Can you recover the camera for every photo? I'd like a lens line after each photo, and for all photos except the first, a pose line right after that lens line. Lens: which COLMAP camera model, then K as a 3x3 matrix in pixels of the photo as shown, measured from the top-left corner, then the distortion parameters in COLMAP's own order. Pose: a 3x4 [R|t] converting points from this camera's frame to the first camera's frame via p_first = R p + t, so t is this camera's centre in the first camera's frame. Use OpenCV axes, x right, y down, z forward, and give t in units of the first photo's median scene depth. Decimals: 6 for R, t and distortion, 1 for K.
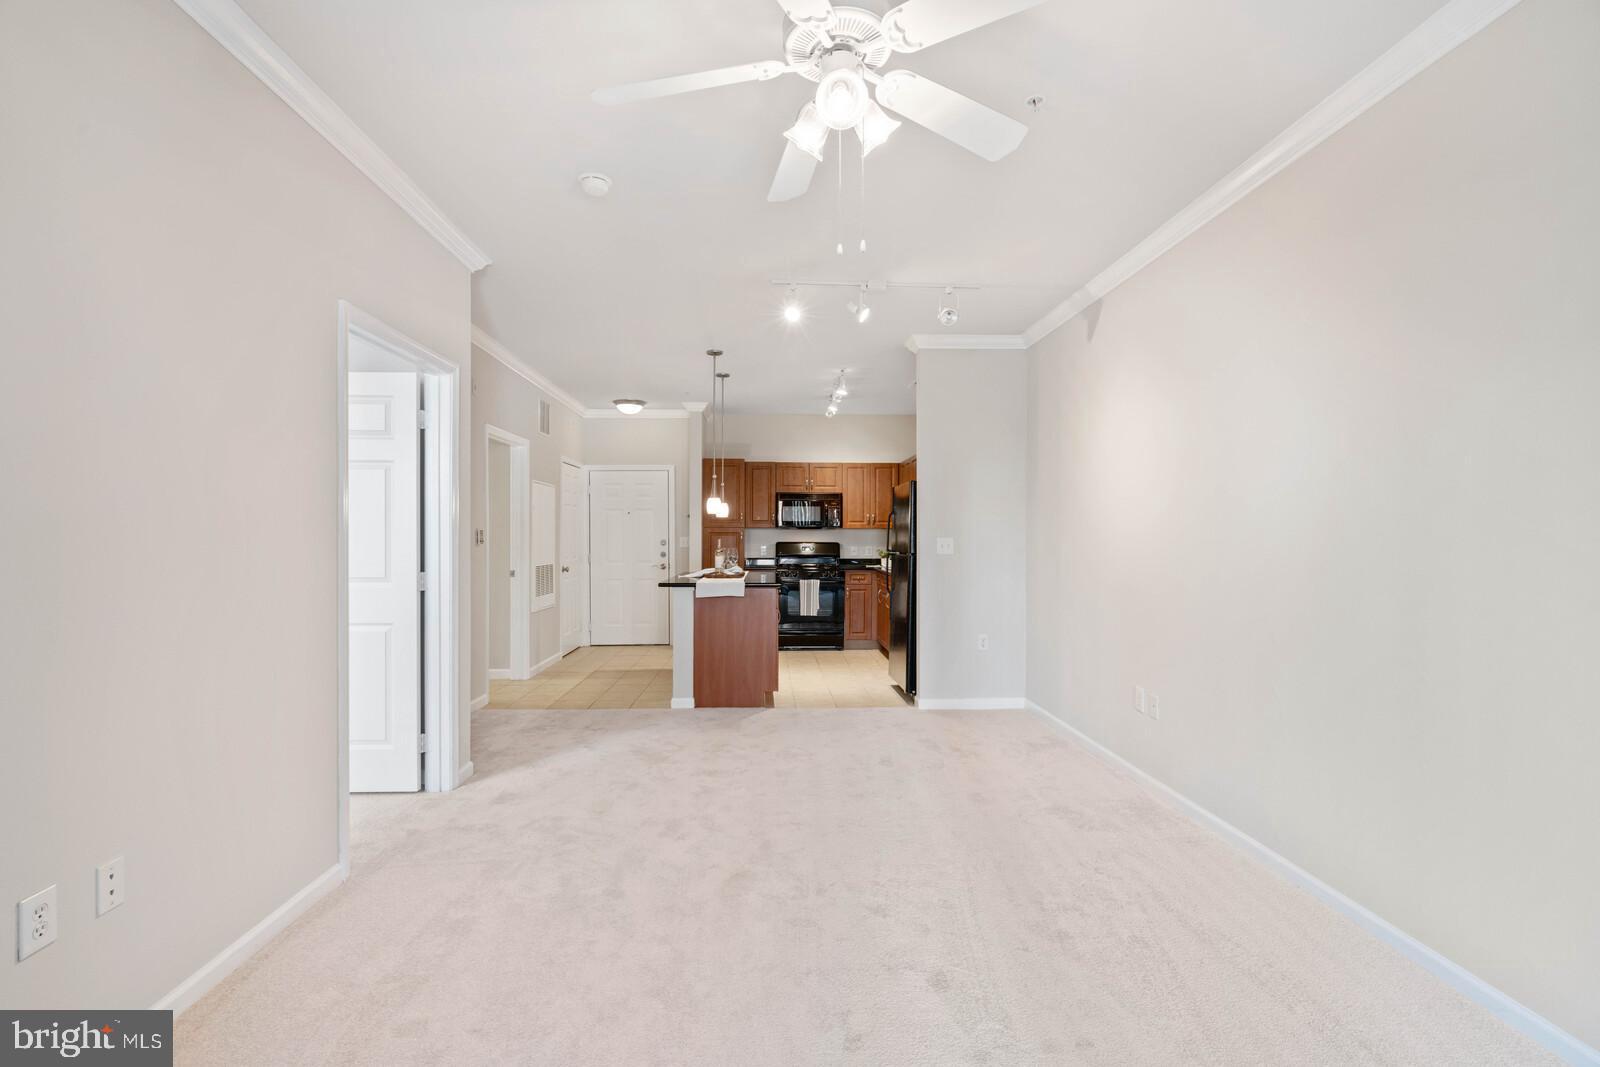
lens RADIAL K [[712.6, 0, 795.3], [0, 712.6, 538.0], [0, 0, 1]] dist [-0.001721, 0.000588]
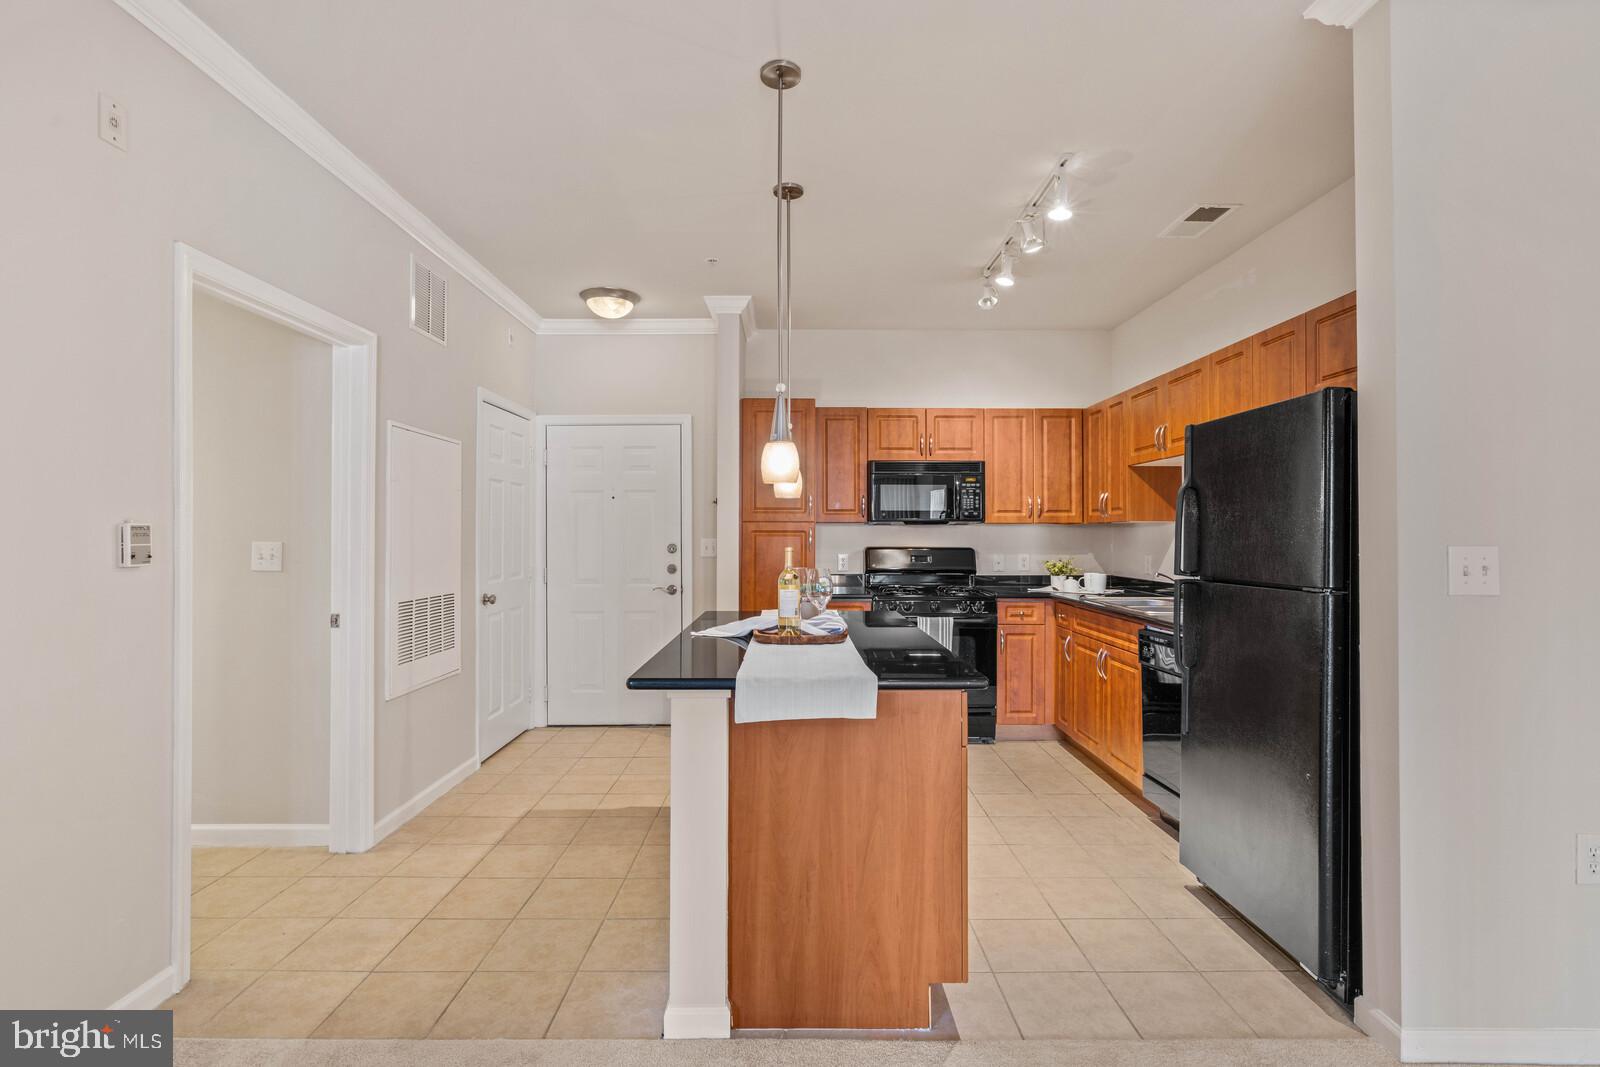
lens RADIAL K [[743.6, 0, 798.4], [0, 743.6, 525.6], [0, 0, 1]] dist [-0.008598, 0.000525]
pose [[0.999250, -0.001613, -0.038678, -0.073623], [0.001070, 0.999901, -0.014054, -0.004348], [0.038697, 0.014002, 0.999153, 0.497530]]
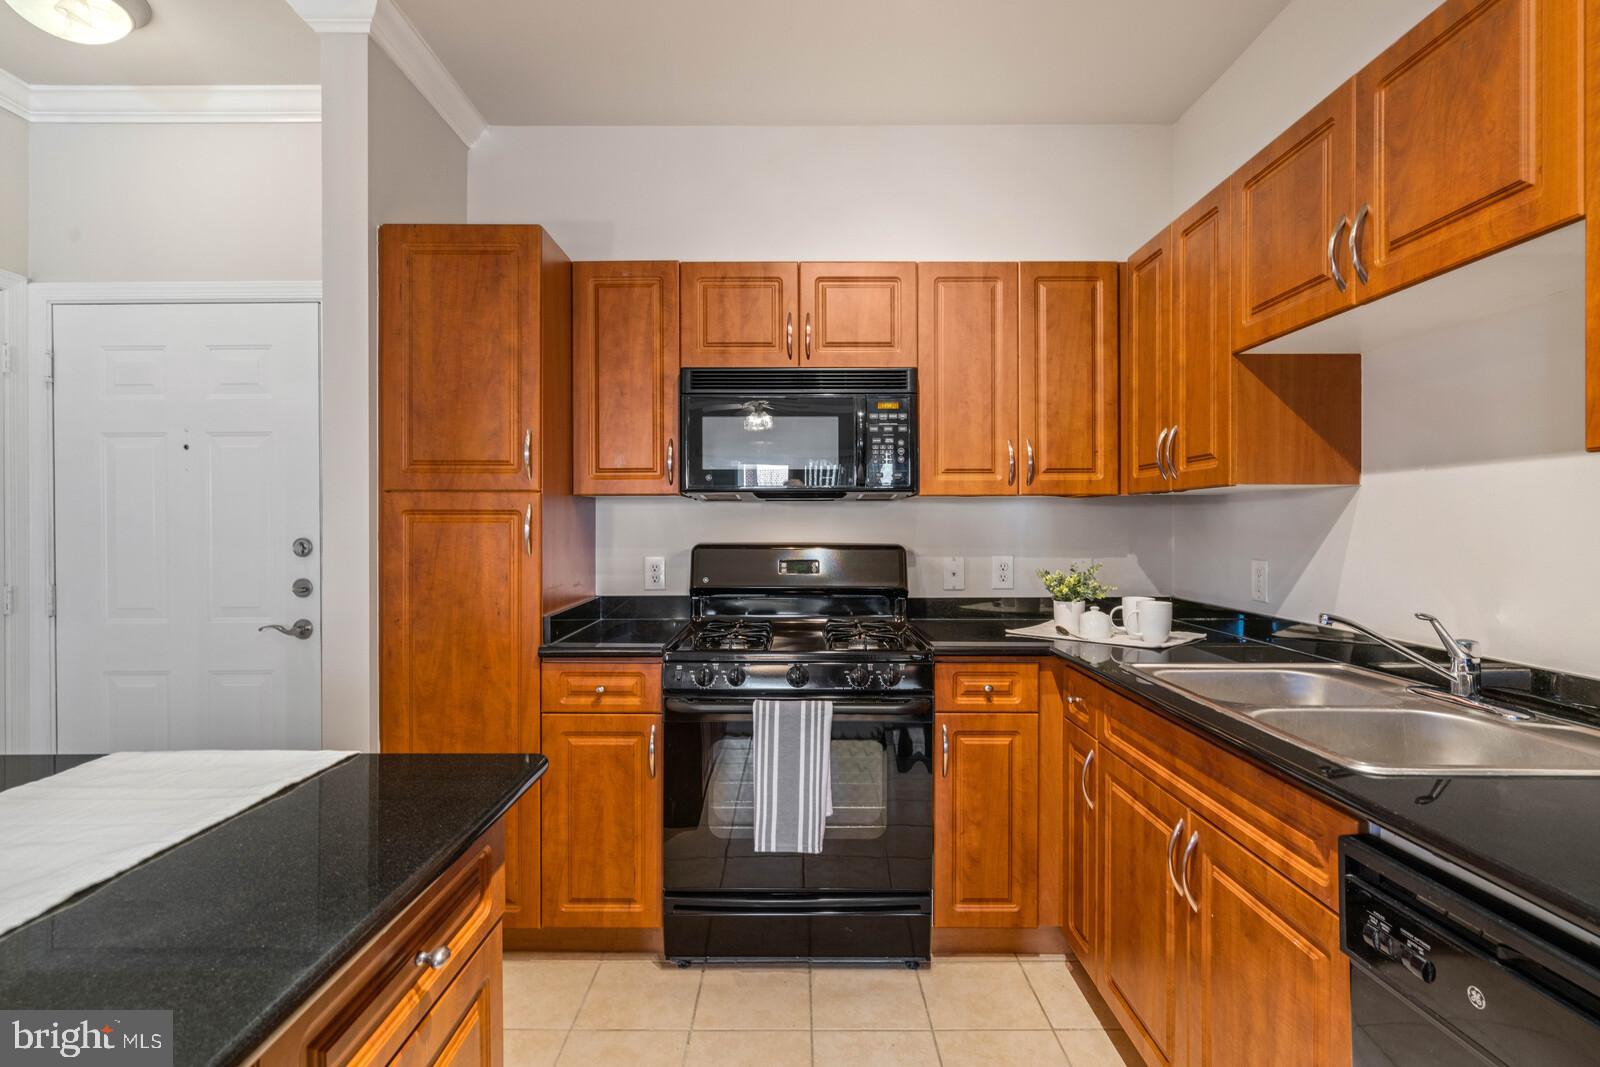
lens RADIAL K [[779.4, 0, 794.7], [0, 779.4, 525.0], [0, 0, 1]] dist [0.000125, 0.000432]
pose [[0.998952, -0.003506, -0.045640, 0.039062], [0.003426, 0.999992, -0.001826, -0.001964], [0.045646, 0.001668, 0.998956, 0.857047]]
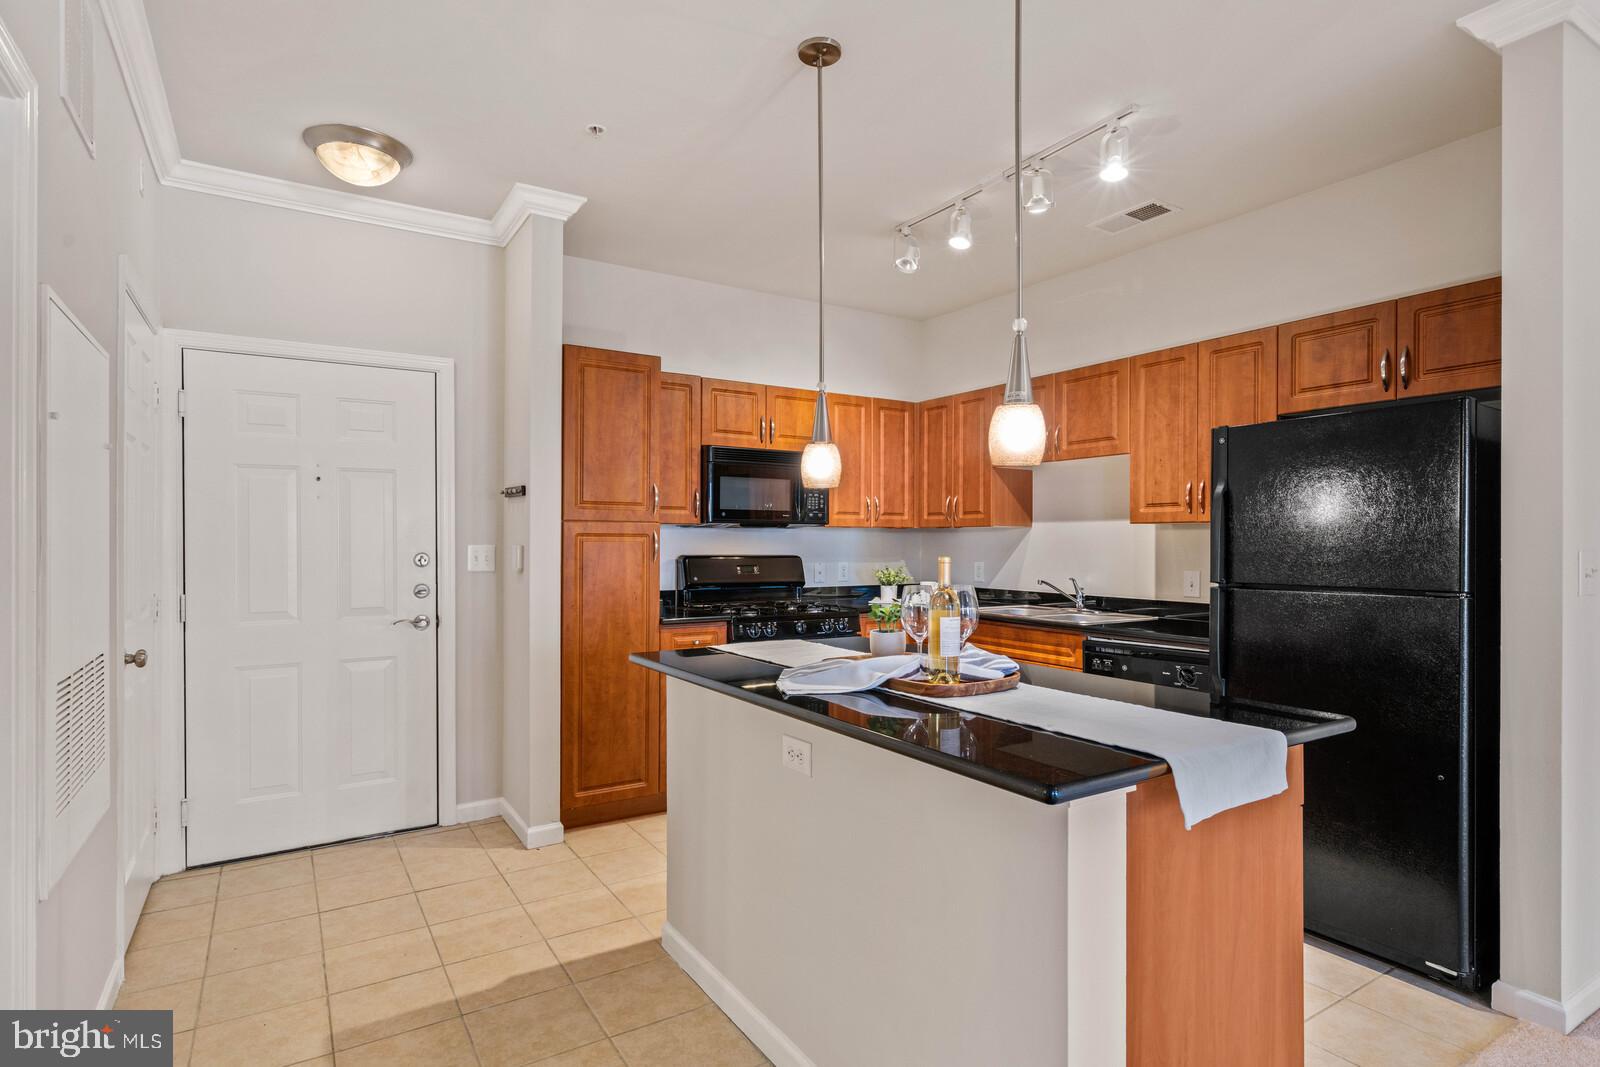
lens RADIAL K [[823.3, 0, 793.7], [0, 823.3, 542.1], [0, 0, 1]] dist [-0.000194, -0.000041]
pose [[0.870453, -0.000342, 0.492252, -0.283930], [-0.000338, 0.999999, 0.001291, -0.004556], [-0.492252, -0.001290, 0.870452, 0.646179]]
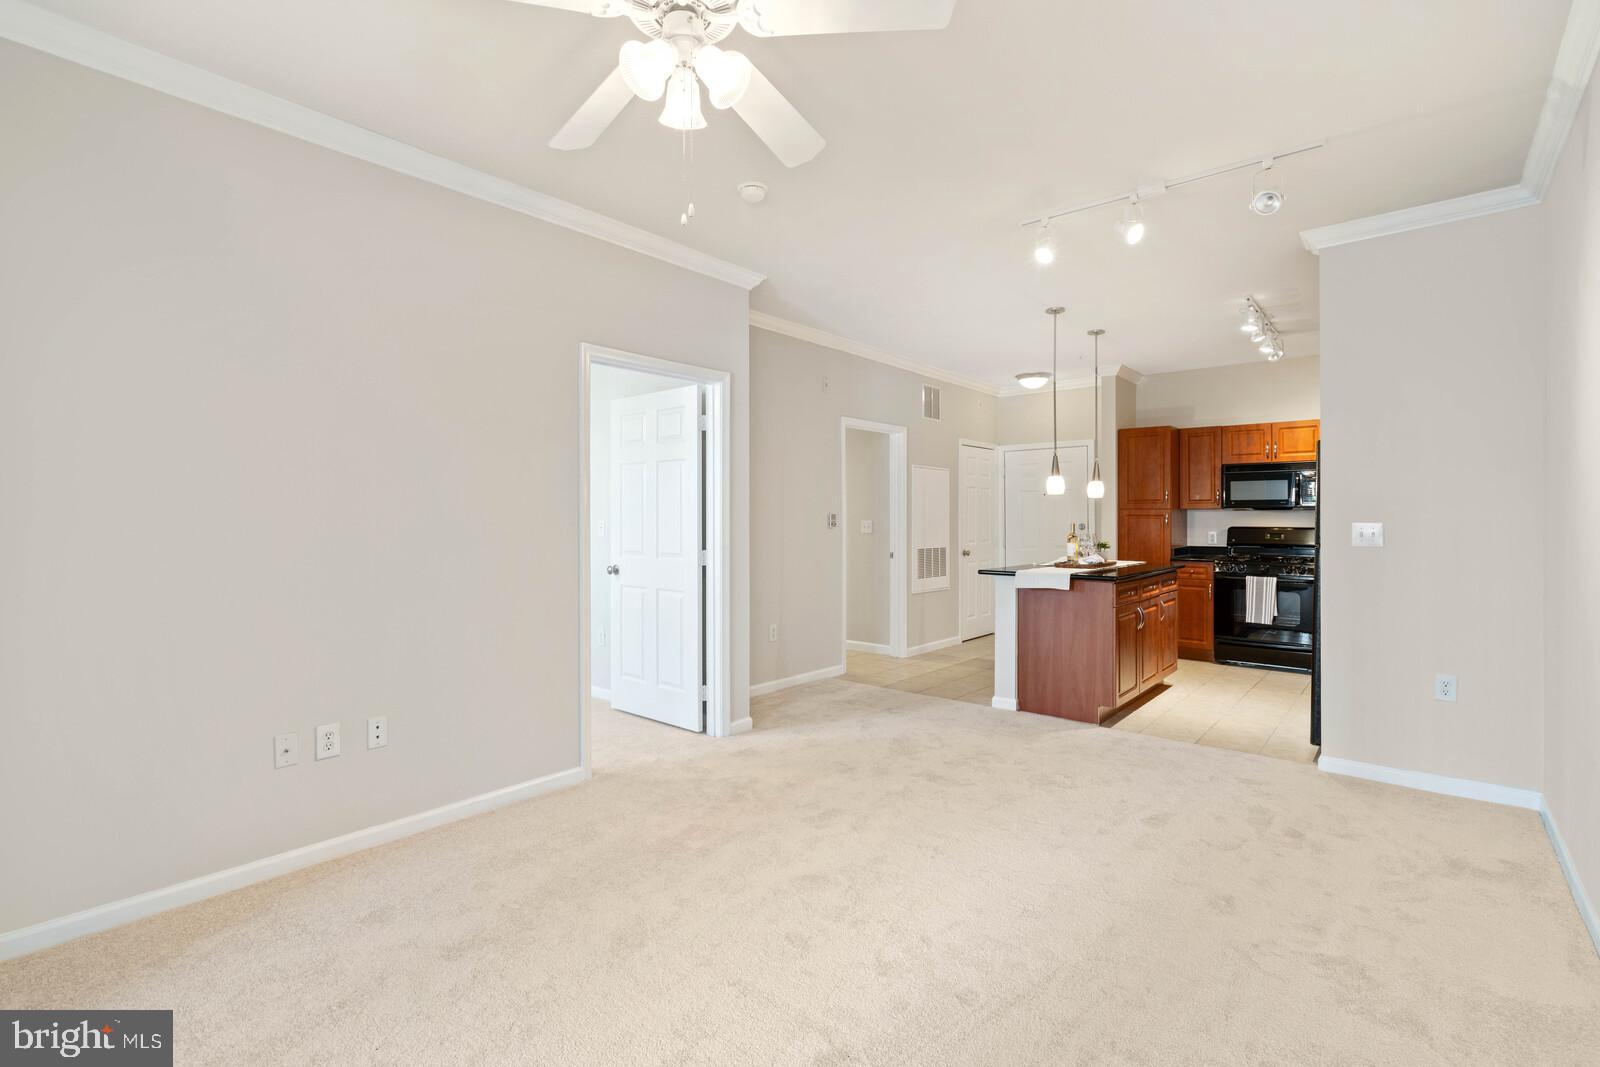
lens RADIAL K [[733.7, 0, 797.6], [0, 733.7, 516.9], [0, 0, 1]] dist [-0.001208, 0.000804]
pose [[0.732143, -0.003110, -0.681143, 0.224425], [-0.000915, 0.999984, -0.005550, -0.000636], [0.681150, 0.004686, 0.732129, 0.104202]]
